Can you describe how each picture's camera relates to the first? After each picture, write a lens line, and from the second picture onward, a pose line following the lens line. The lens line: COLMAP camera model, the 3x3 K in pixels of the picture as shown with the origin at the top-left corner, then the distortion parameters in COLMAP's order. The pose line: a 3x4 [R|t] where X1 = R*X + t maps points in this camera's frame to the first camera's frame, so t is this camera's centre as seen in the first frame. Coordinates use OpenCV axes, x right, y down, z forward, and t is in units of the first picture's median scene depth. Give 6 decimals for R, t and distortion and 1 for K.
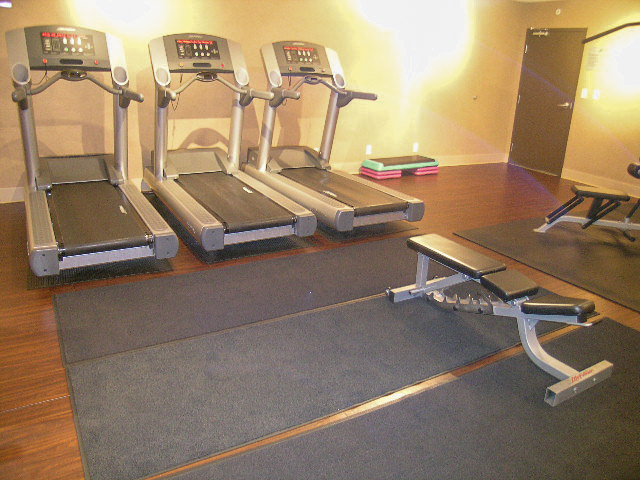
lens RADIAL K [[528.6, 0, 319.7], [0, 528.6, 244.7], [0, 0, 1]] dist [-0.126610, 0.070781]
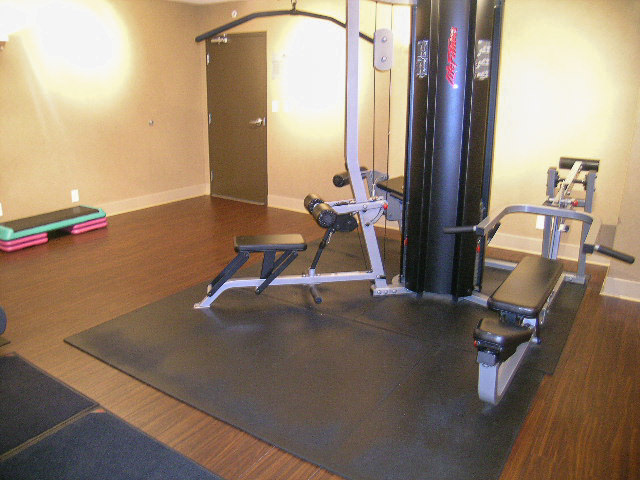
lens RADIAL K [[528.6, 0, 320.9], [0, 528.6, 237.0], [0, 0, 1]] dist [-0.126610, 0.070781]
pose [[0.909432, -0.150505, 0.387663, 0.221556], [0.167858, 0.985749, -0.011080, -0.061397], [-0.380471, 0.075148, 0.921735, 0.186865]]
